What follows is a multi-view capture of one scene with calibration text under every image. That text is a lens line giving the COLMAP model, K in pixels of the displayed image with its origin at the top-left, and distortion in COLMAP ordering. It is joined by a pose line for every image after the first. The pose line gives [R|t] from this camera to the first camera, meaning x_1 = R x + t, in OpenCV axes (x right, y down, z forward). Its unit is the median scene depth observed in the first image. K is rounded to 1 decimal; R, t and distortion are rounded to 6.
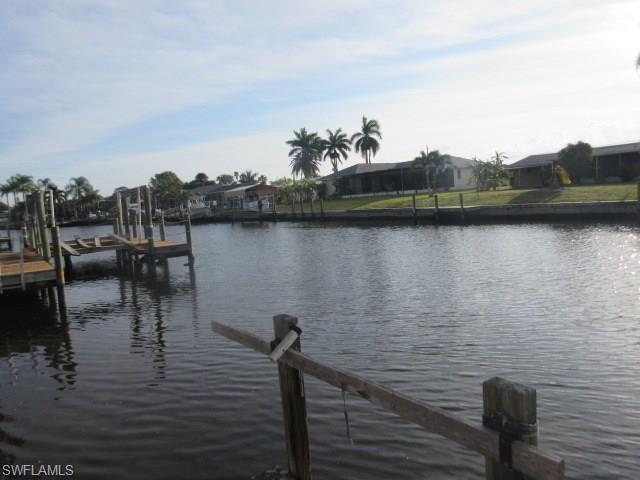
lens RADIAL K [[483.8, 0, 318.1], [0, 483.8, 240.6], [0, 0, 1]] dist [0.012571, -0.008460]
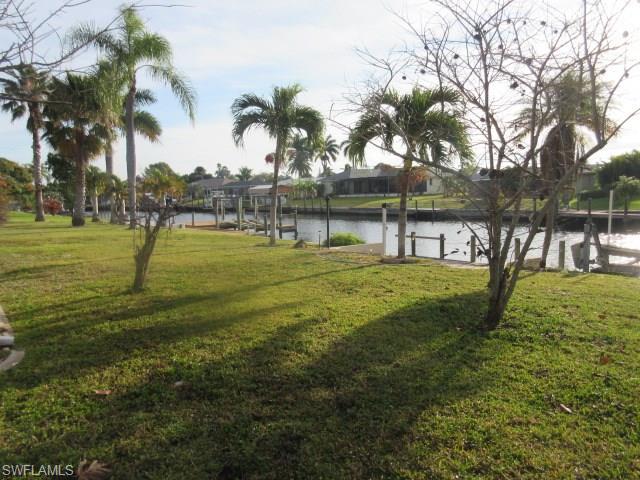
lens RADIAL K [[483.8, 0, 321.5], [0, 483.8, 240.0], [0, 0, 1]] dist [0.012571, -0.008460]
pose [[0.997069, 0.030299, 0.070250, -0.052962], [-0.031279, 0.999428, 0.012884, 0.006113], [-0.069819, -0.015043, 0.997446, -0.166817]]
